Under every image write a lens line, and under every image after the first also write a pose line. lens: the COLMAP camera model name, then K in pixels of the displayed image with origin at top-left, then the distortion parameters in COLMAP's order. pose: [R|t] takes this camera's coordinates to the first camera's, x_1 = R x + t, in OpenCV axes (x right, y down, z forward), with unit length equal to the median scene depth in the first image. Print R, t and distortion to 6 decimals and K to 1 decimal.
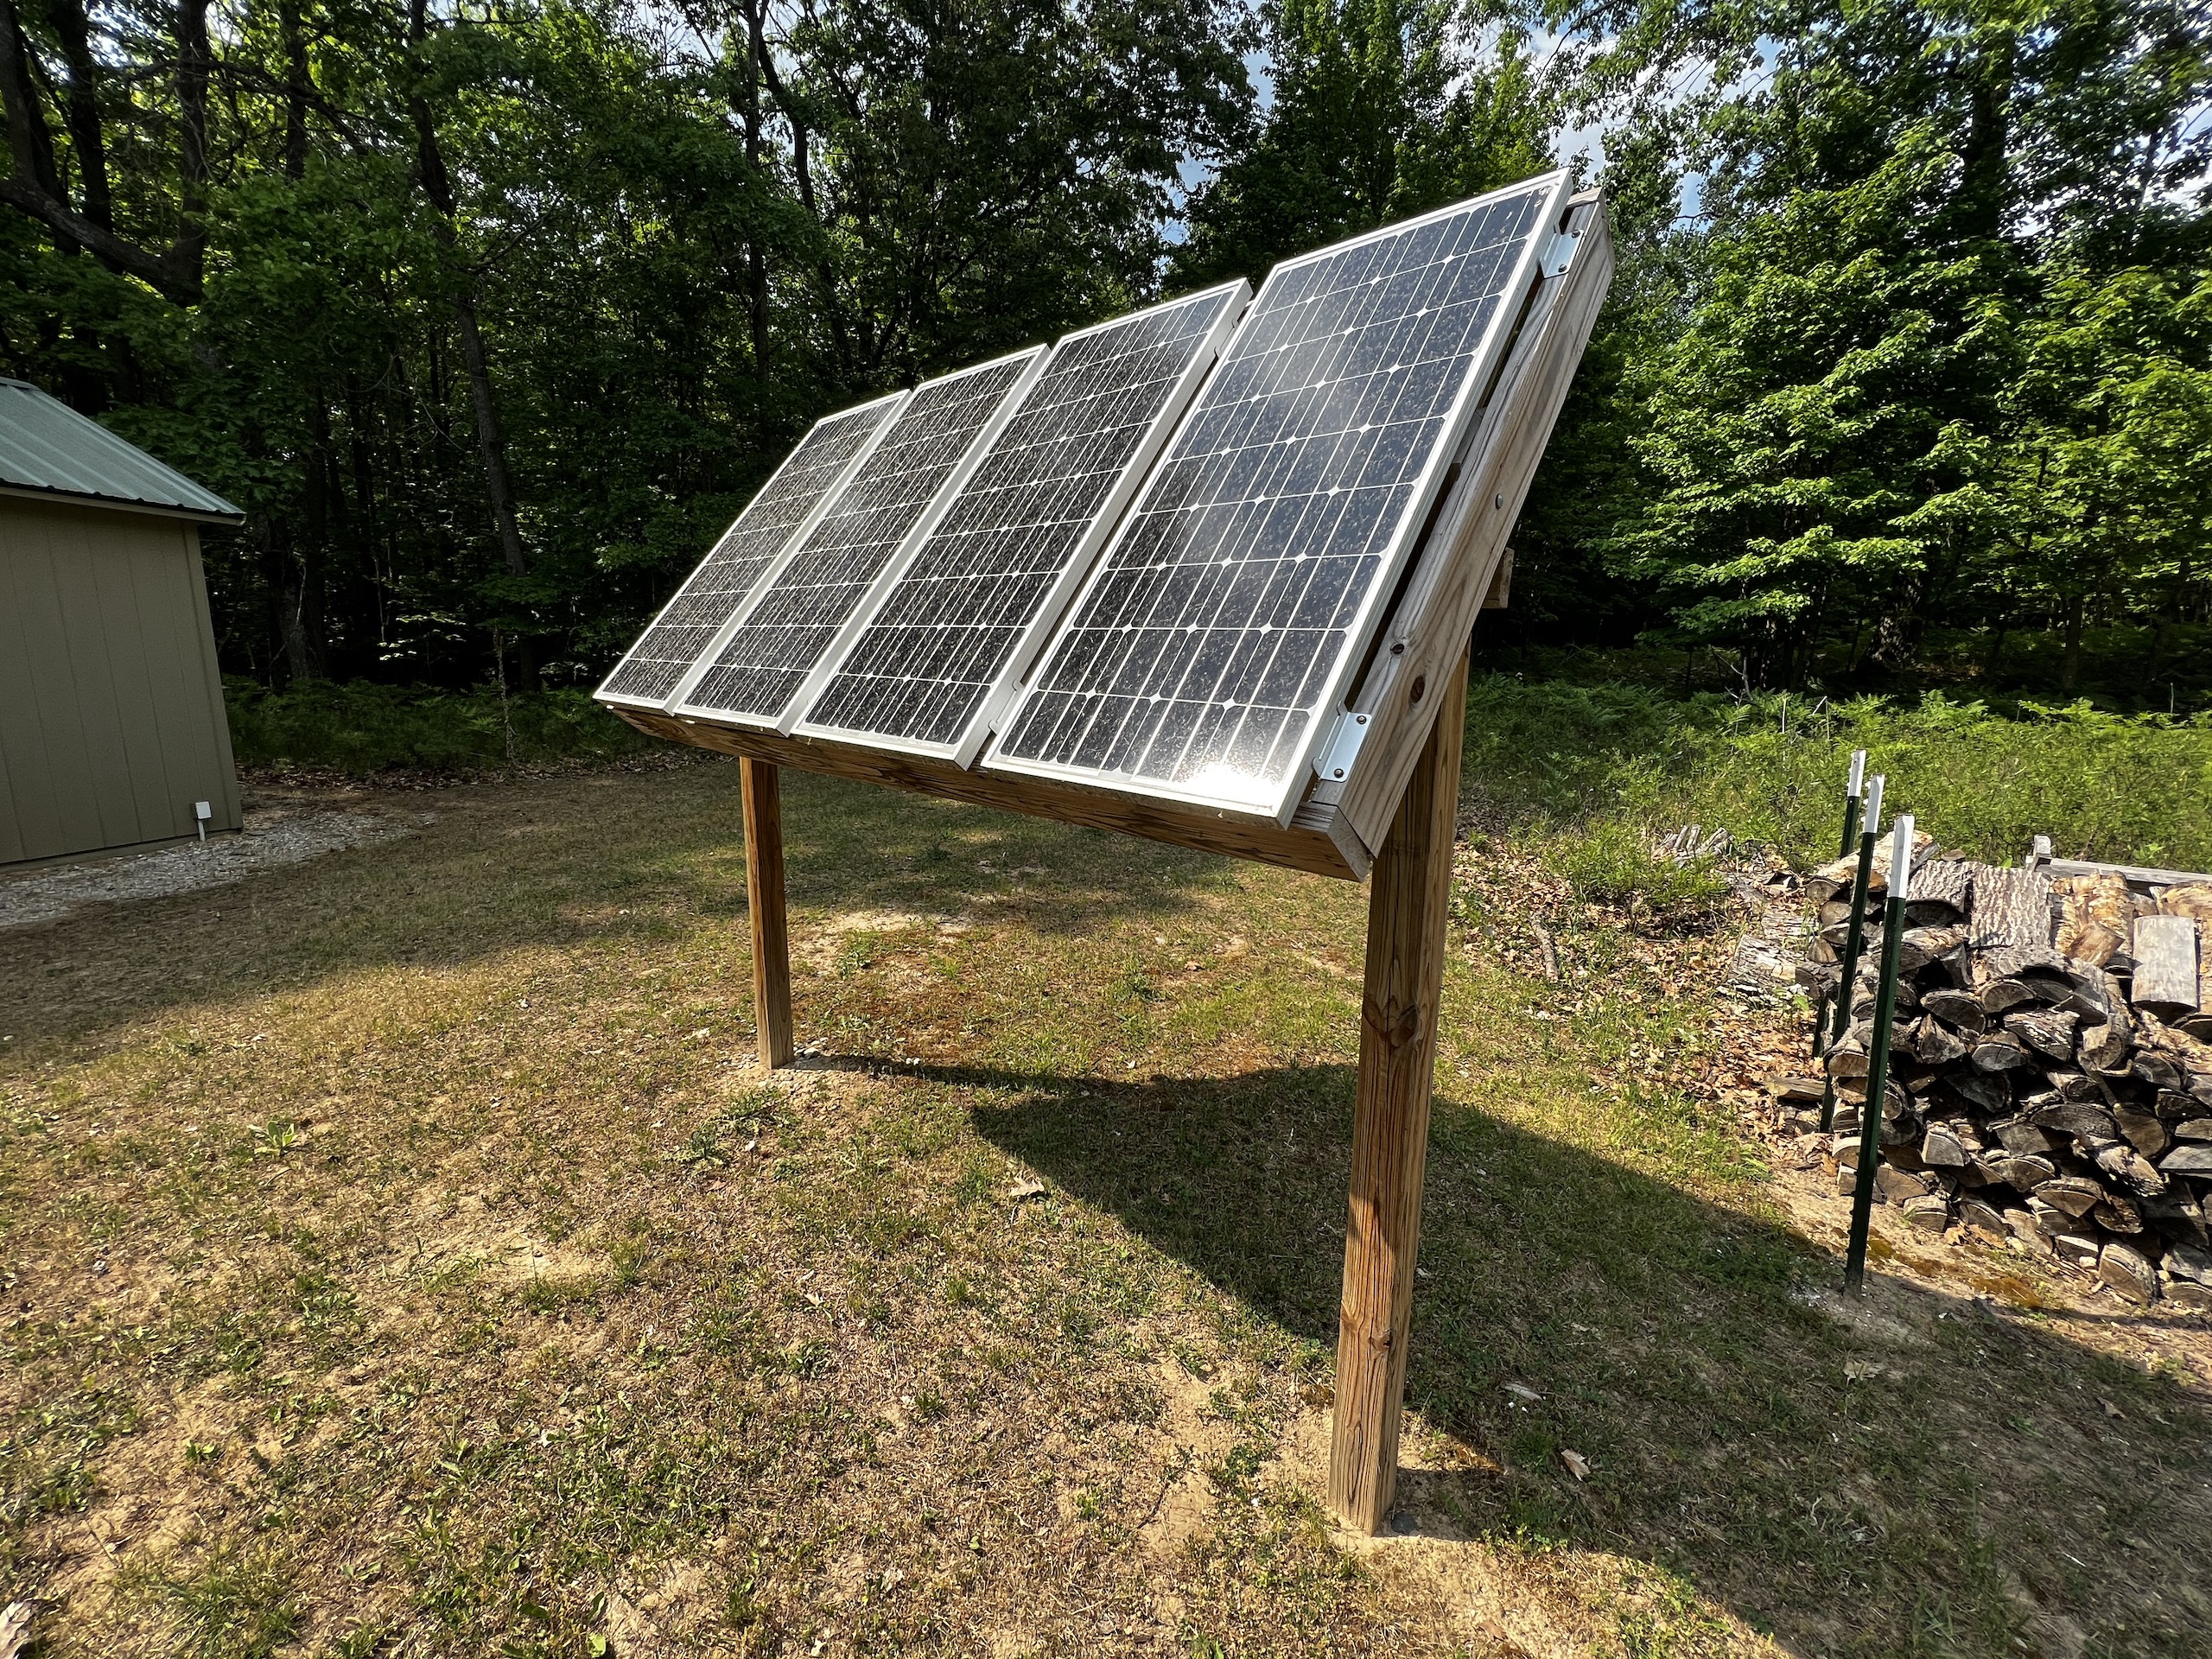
lens RADIAL K [[895.6, 0, 1101.4], [0, 895.6, 817.2], [0, 0, 1]] dist [-0.002110, 0.000700]
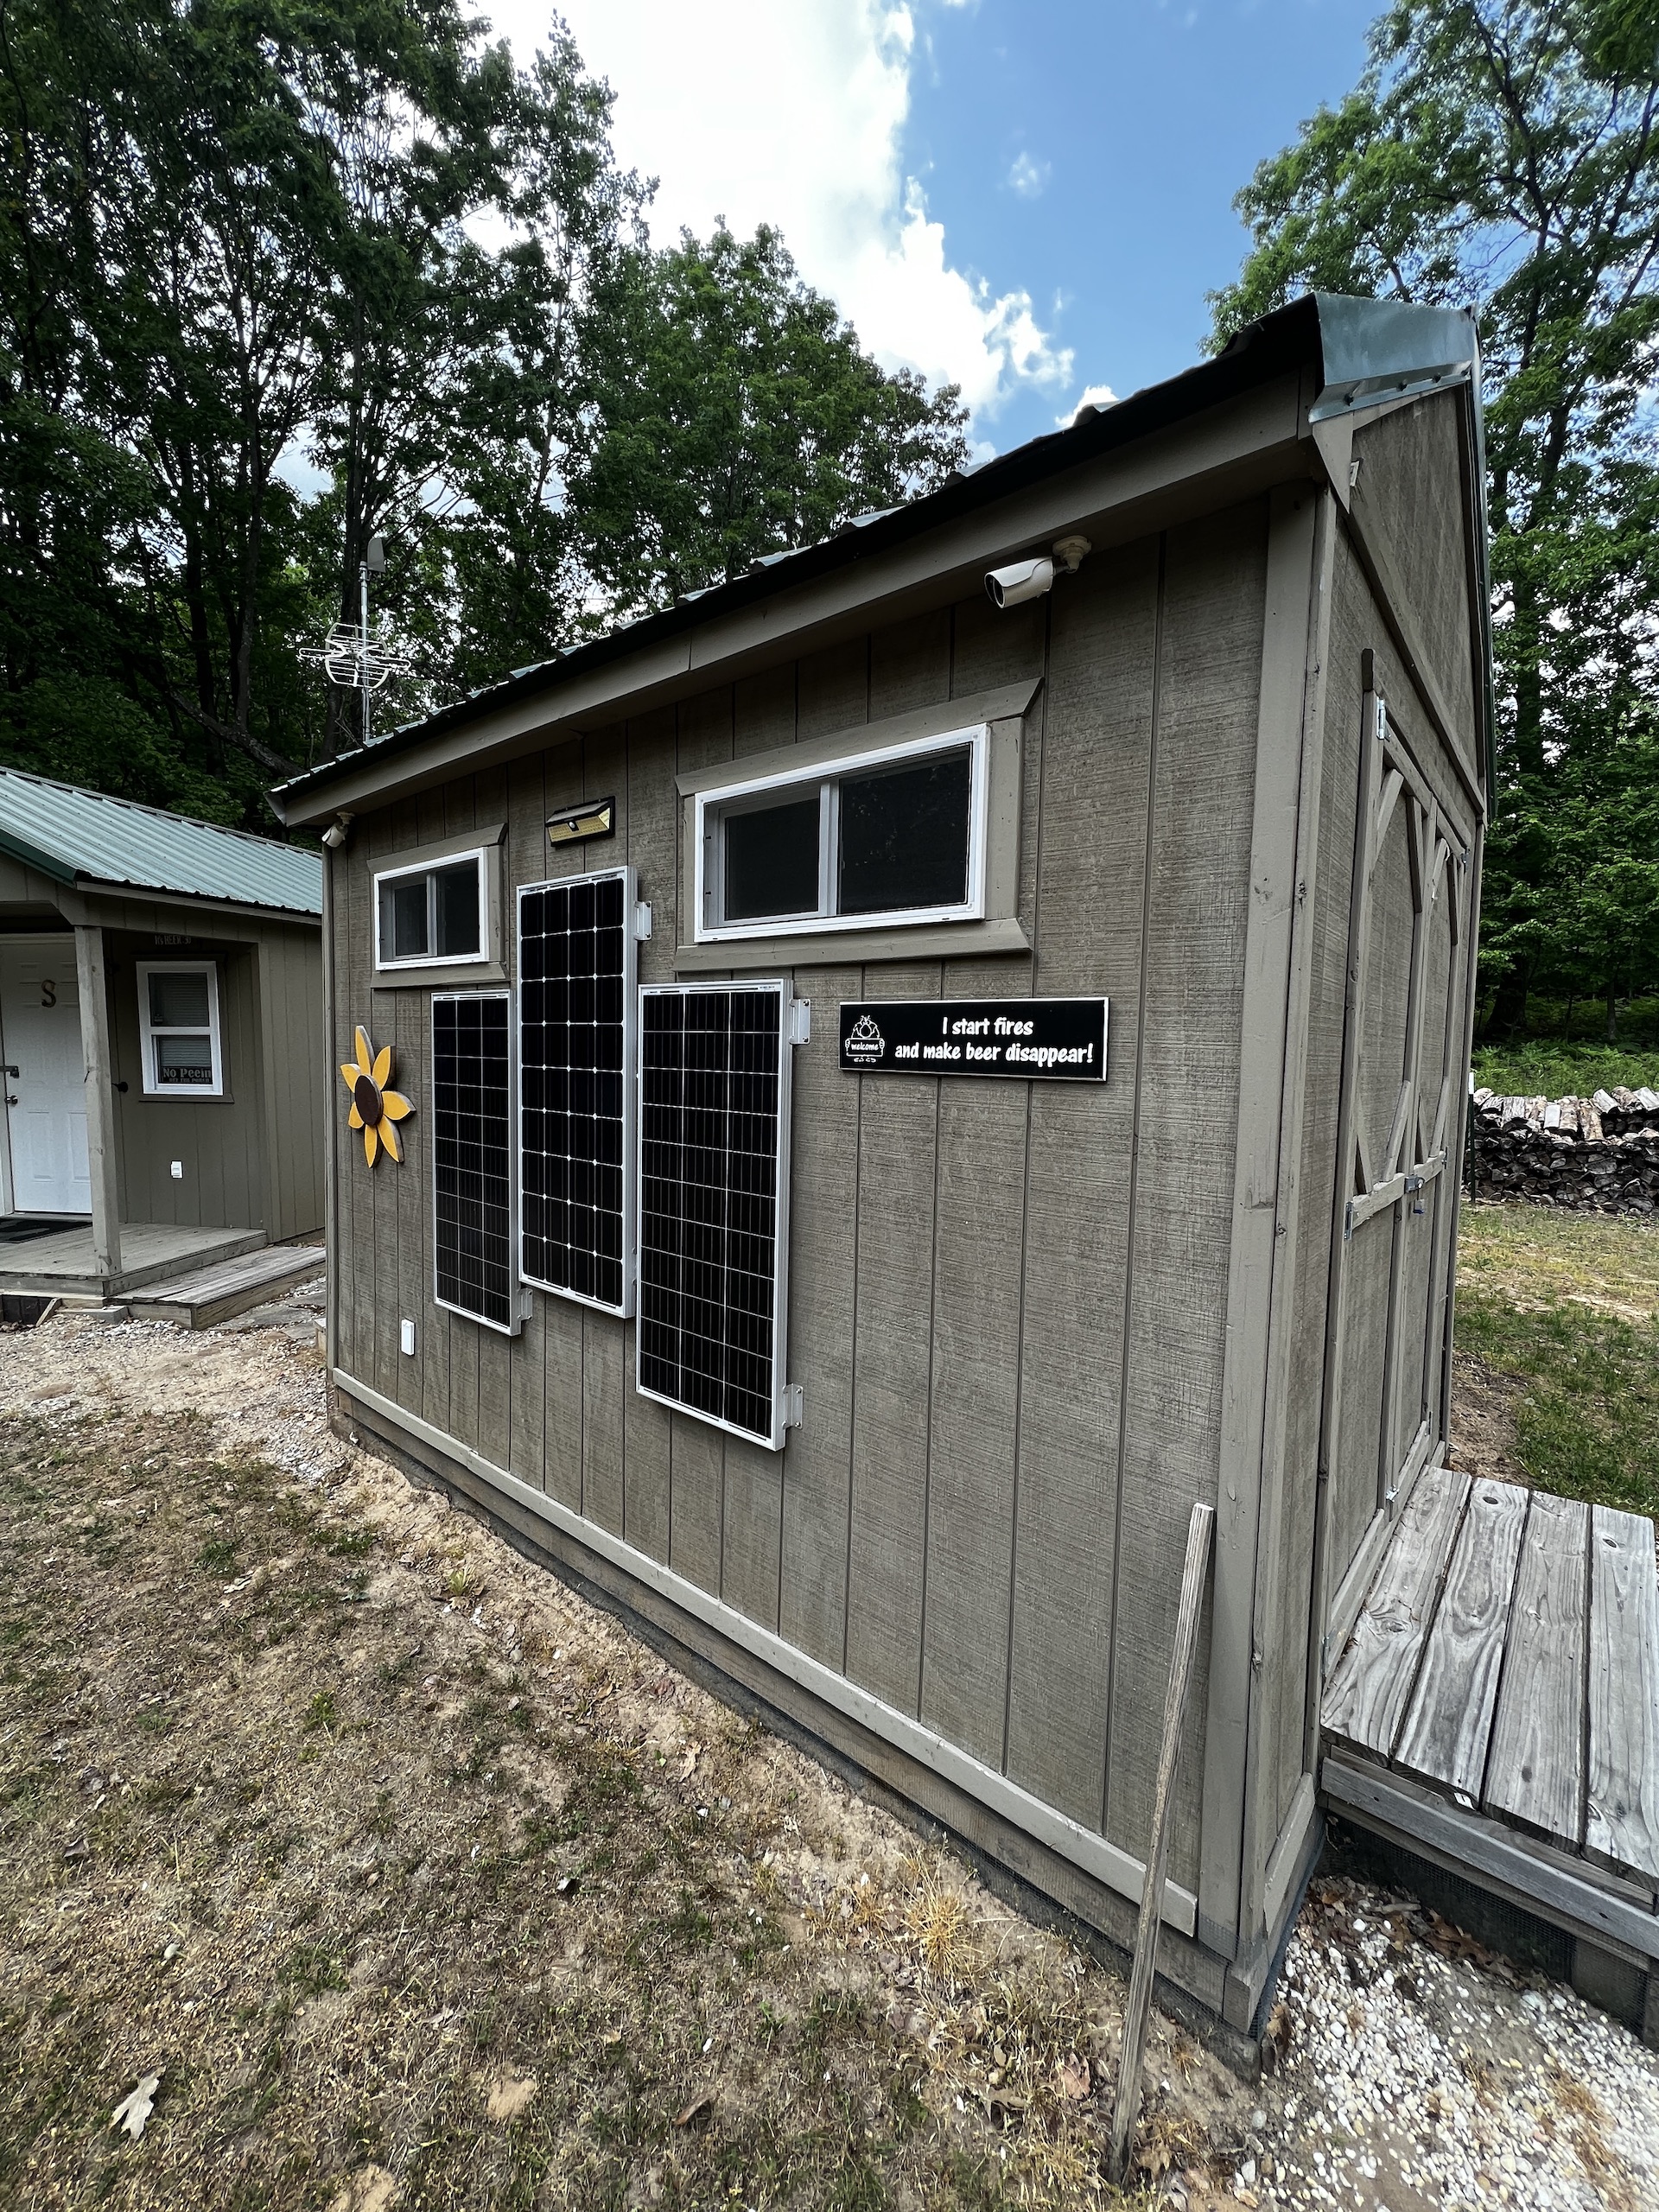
lens RADIAL K [[895.6, 0, 831.3], [0, 895.6, 1108.3], [0, 0, 1]] dist [-0.002110, 0.000700]
pose [[0.998176, -0.029962, 0.052415, -0.396656], [0.034707, 0.995146, -0.092087, 0.079137], [-0.049402, 0.093739, 0.994370, -0.516130]]
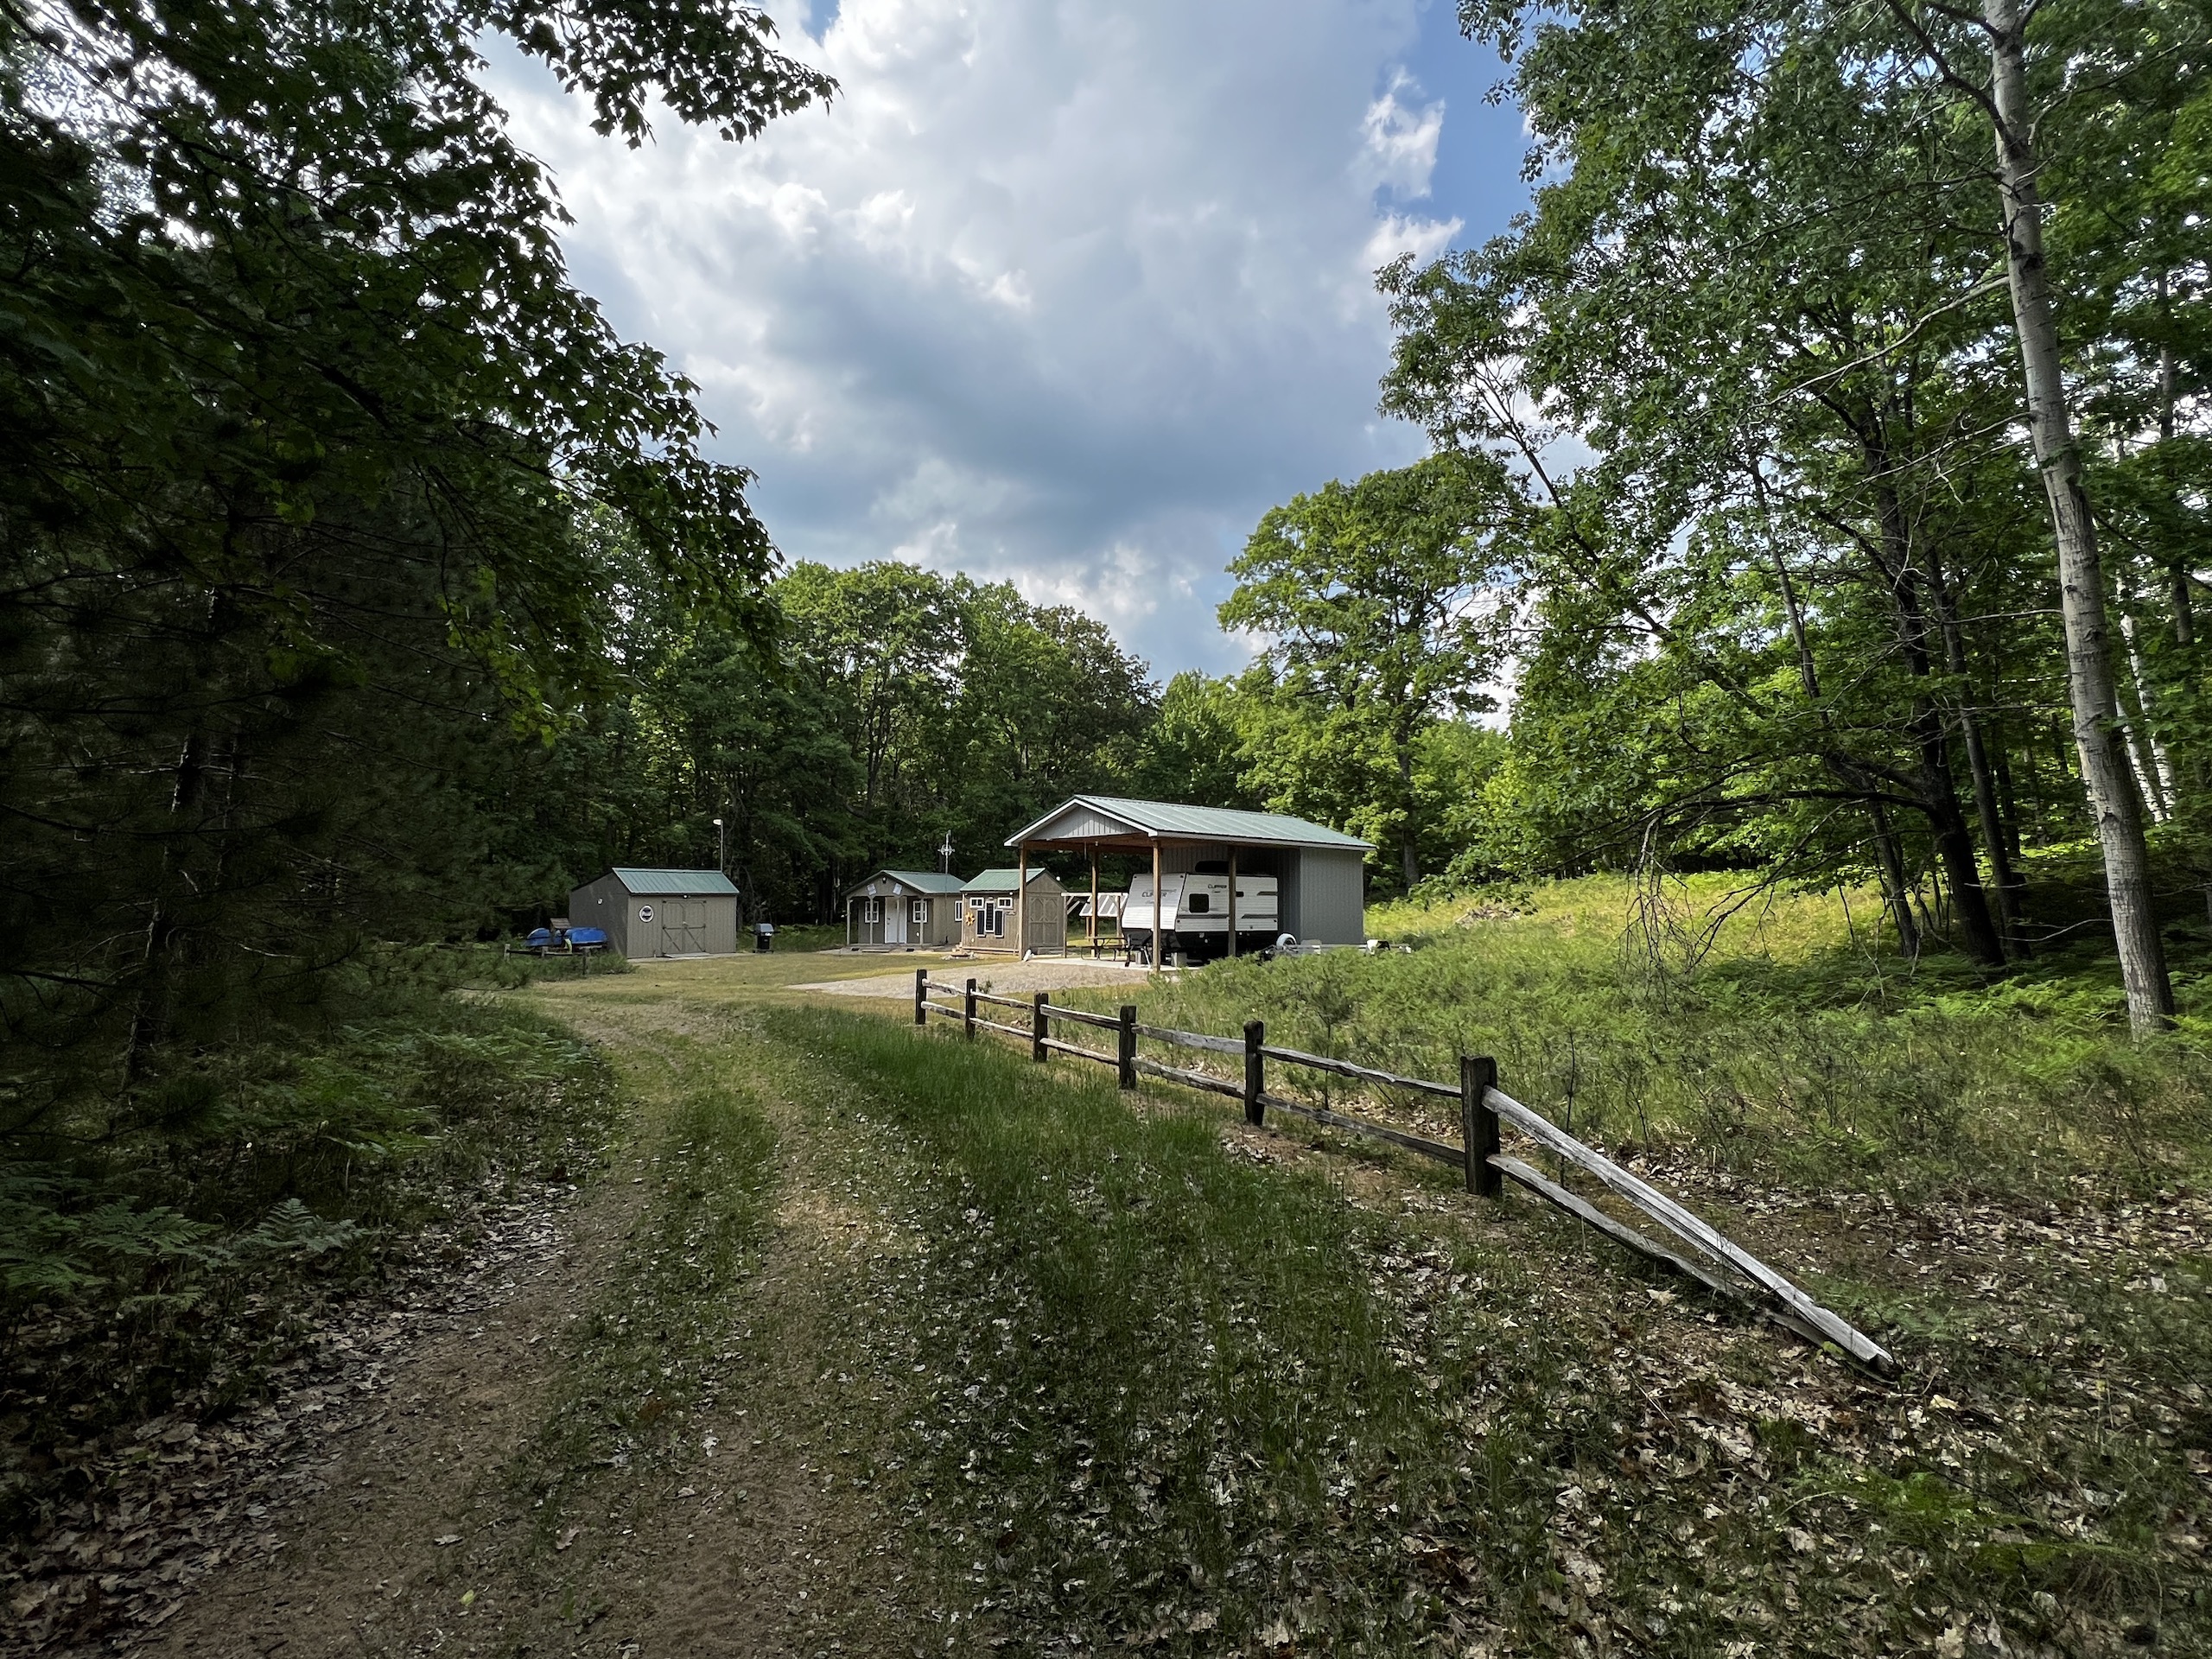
lens RADIAL K [[1049.0, 0, 1093.1], [0, 1049.0, 822.1], [0, 0, 1]] dist [0.000988, 0.000925]
pose [[0.998914, -0.036012, -0.029559, 0.065182], [0.027486, 0.967797, -0.250229, 0.702041], [0.037619, 0.249145, 0.967735, -4.164821]]
